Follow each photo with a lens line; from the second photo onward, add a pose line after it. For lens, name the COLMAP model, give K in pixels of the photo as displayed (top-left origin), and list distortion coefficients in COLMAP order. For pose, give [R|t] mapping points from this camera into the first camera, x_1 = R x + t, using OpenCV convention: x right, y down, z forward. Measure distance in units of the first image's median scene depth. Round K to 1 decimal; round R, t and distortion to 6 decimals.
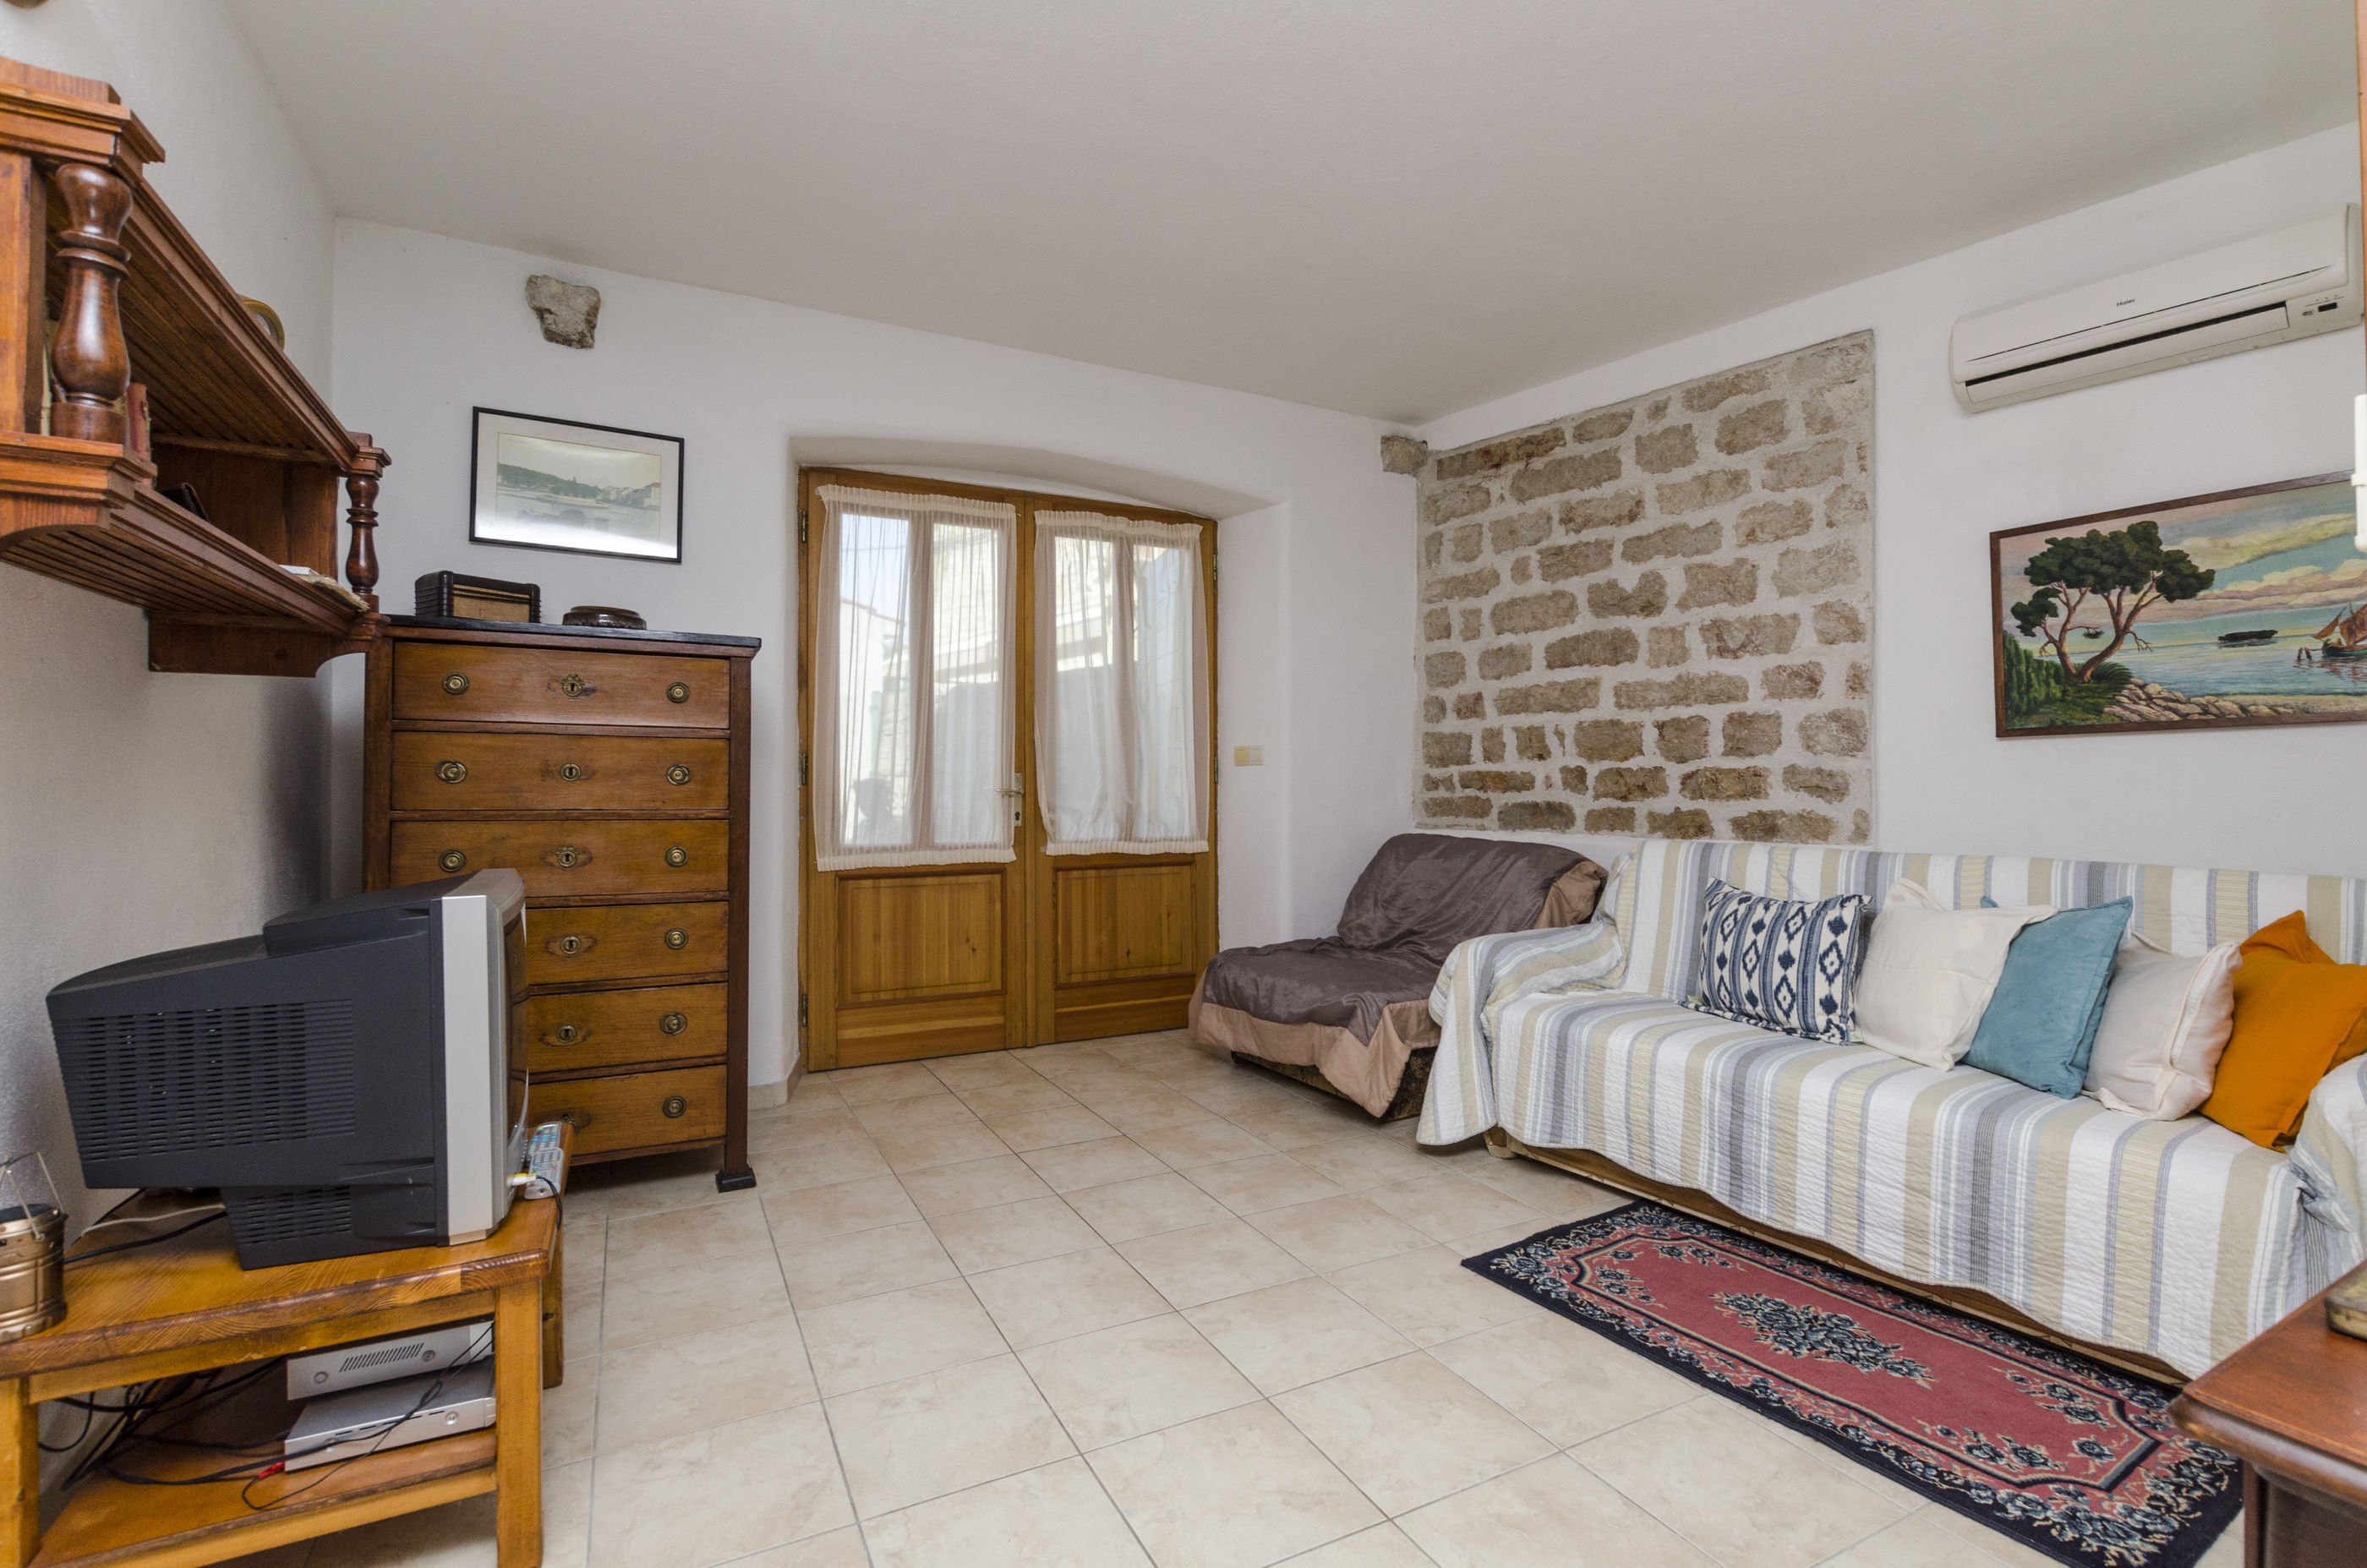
lens RADIAL K [[1120.1, 0, 1191.9], [0, 1120.1, 788.7], [0, 0, 1]] dist [0.006616, -0.004394]
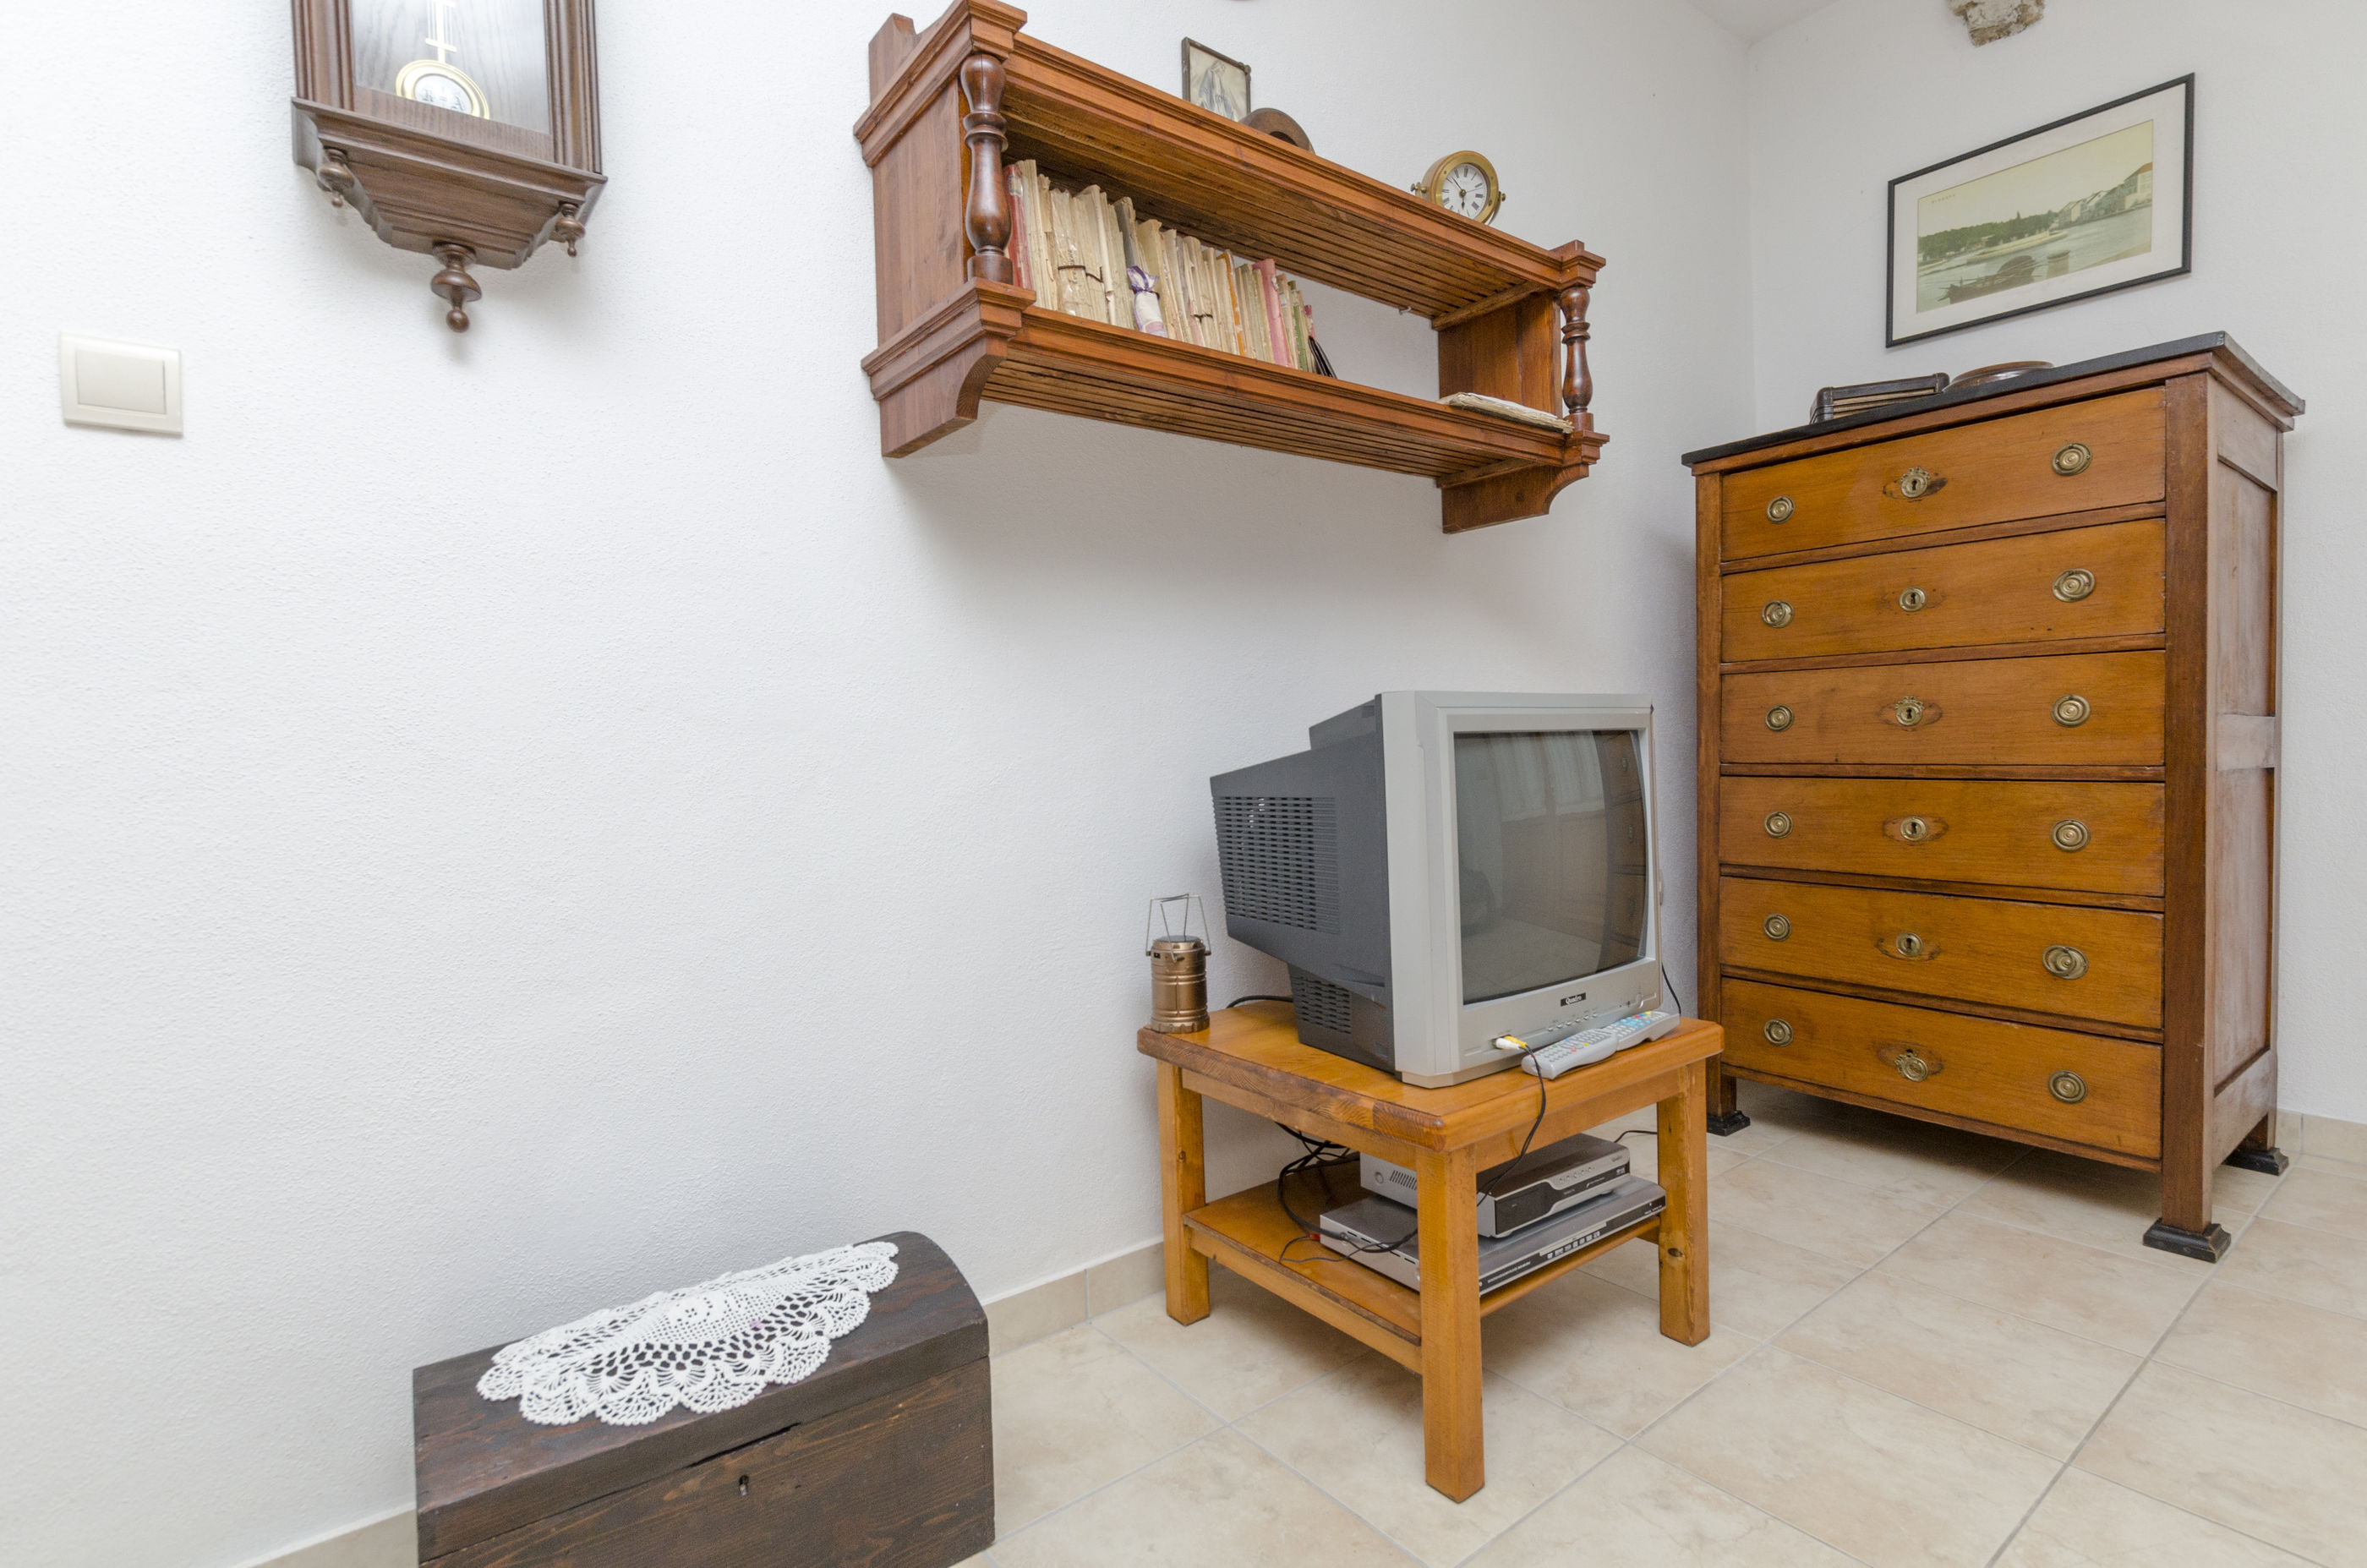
lens RADIAL K [[1114.5, 0, 1185.8], [0, 1114.5, 777.4], [0, 0, 1]] dist [0.004112, -0.000410]
pose [[0.164525, 0.022777, -0.986110, 0.107778], [0.012124, 0.999611, 0.025112, 0.079273], [0.986298, -0.016087, 0.164185, 0.389745]]
